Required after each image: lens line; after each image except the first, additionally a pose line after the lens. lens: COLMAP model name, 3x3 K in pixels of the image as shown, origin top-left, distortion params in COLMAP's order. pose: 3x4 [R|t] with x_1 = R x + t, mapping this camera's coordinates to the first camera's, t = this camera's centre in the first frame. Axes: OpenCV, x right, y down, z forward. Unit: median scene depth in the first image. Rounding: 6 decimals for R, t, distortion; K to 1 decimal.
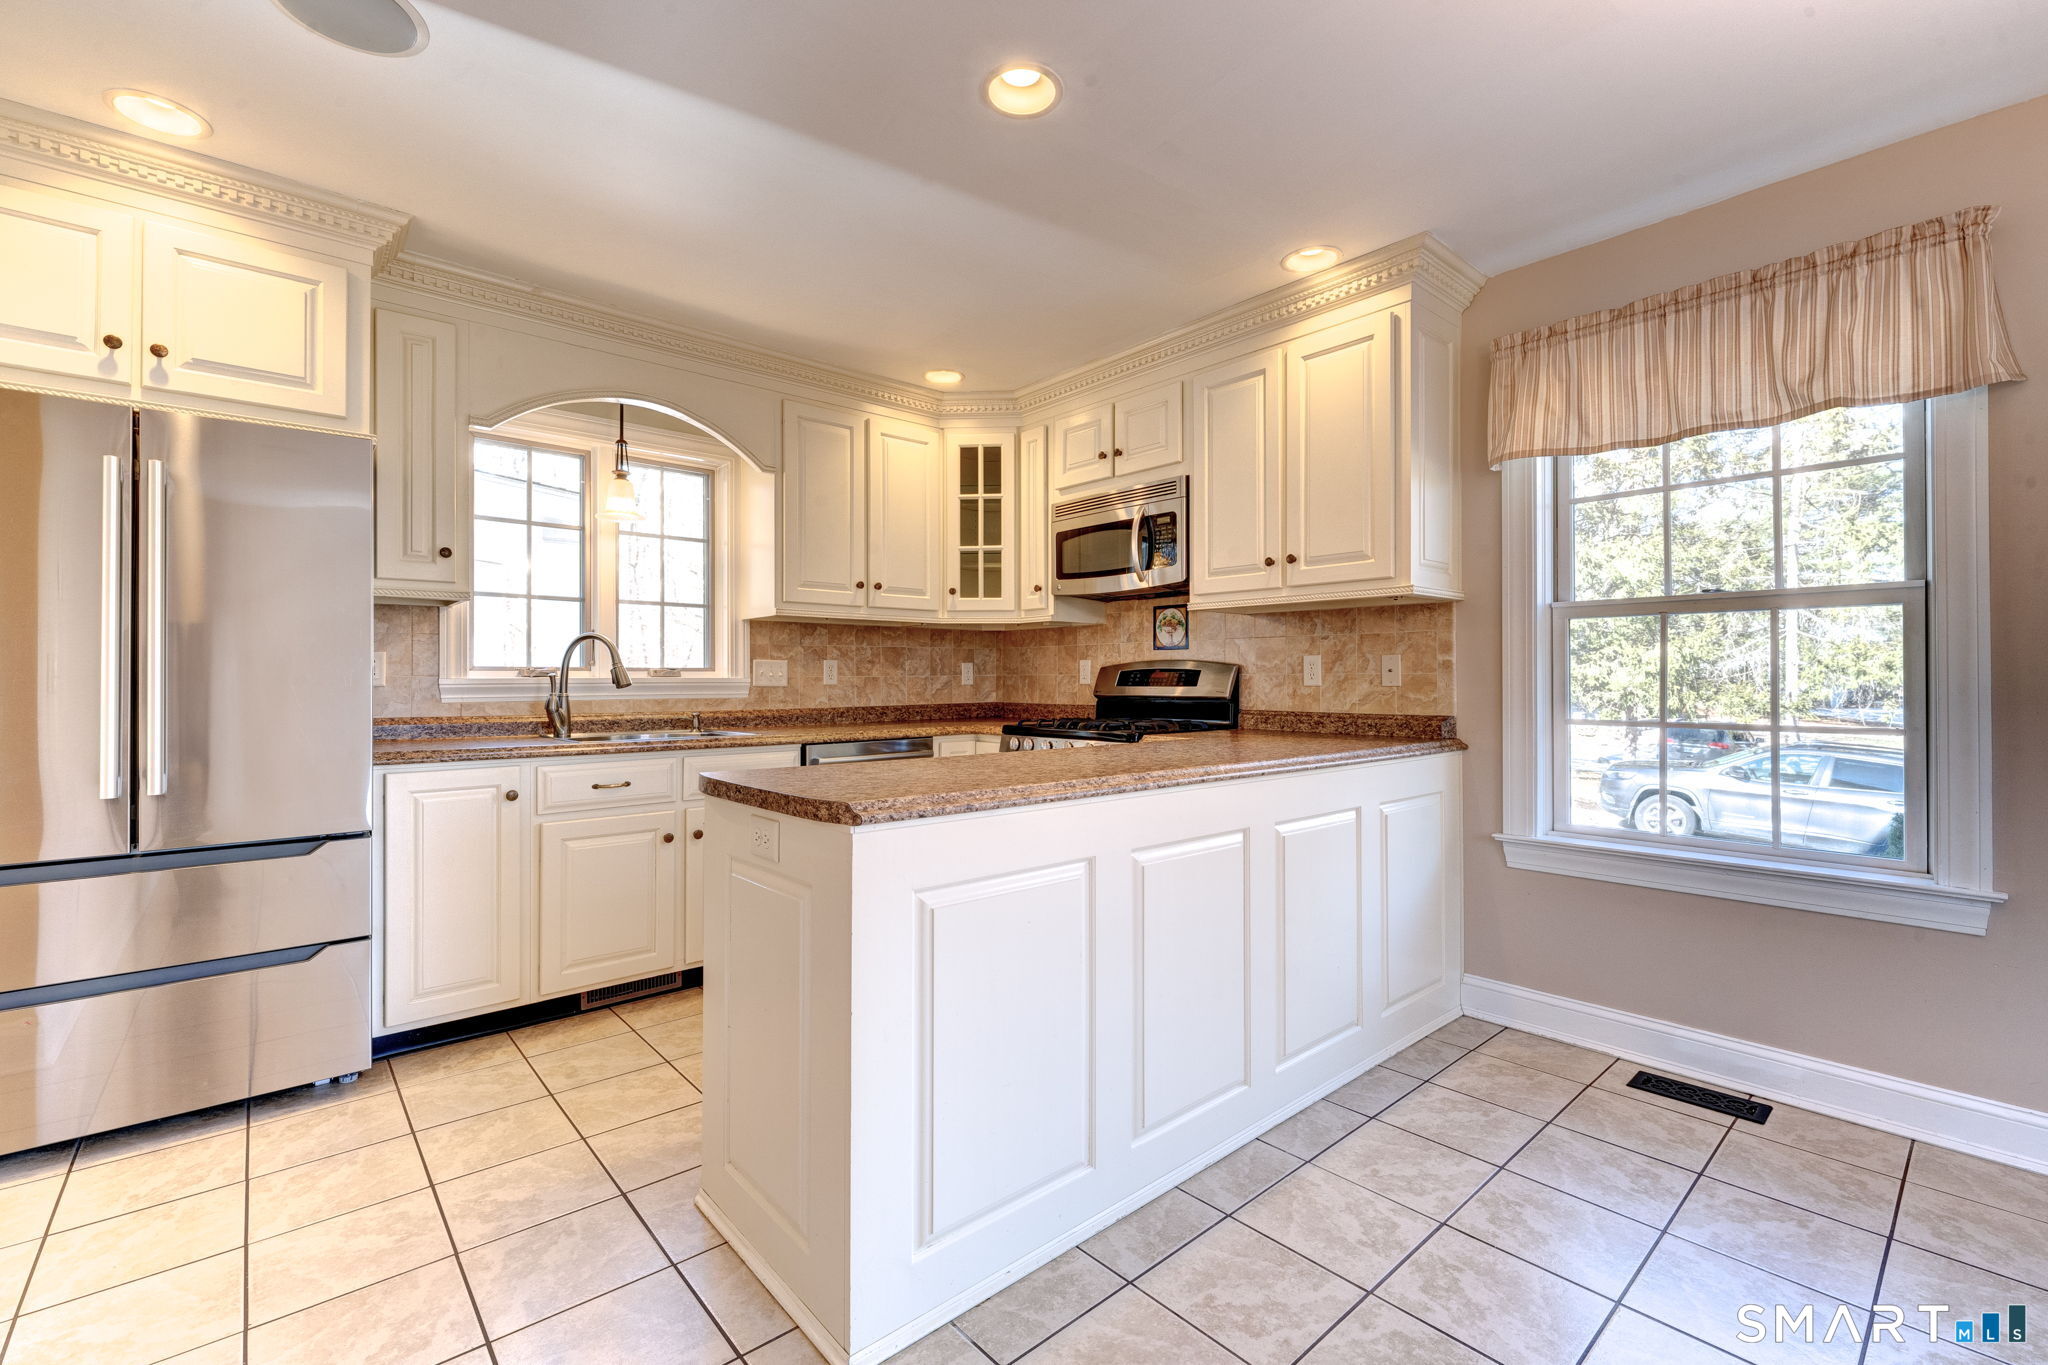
lens RADIAL K [[854.8, 0, 1016.5], [0, 854.8, 680.9], [0, 0, 1]] dist [0.004716, -0.002975]
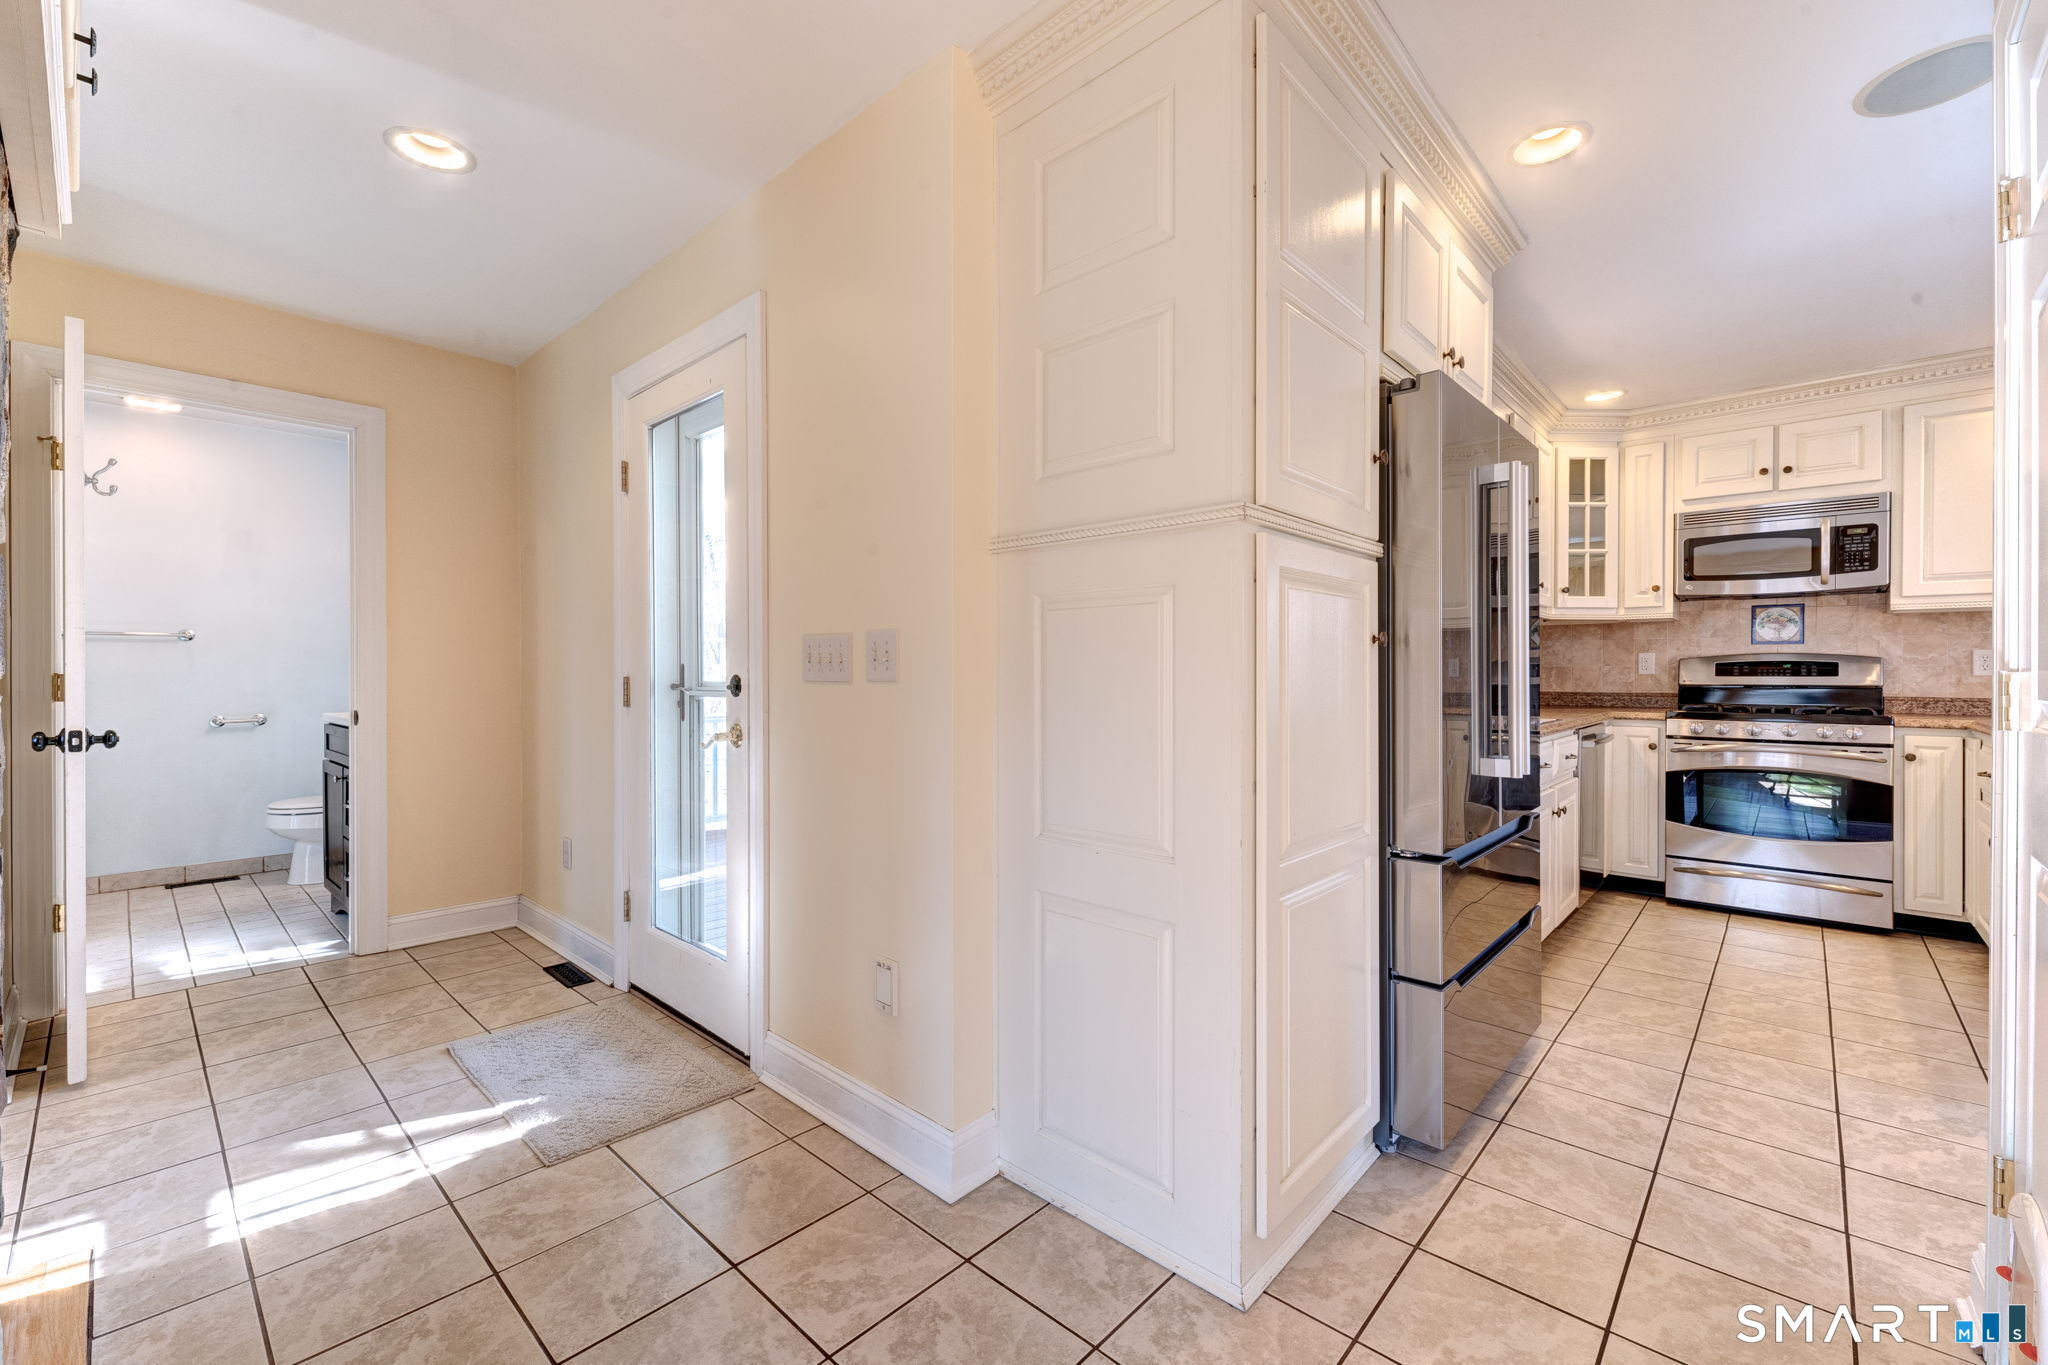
lens RADIAL K [[854.8, 0, 1012.5], [0, 854.8, 675.9], [0, 0, 1]] dist [0.004716, -0.002975]
pose [[0.994939, -0.001971, 0.100460, -1.102377], [0.001365, 0.999980, 0.006102, -0.003215], [-0.100470, -0.005934, 0.994922, -0.026344]]
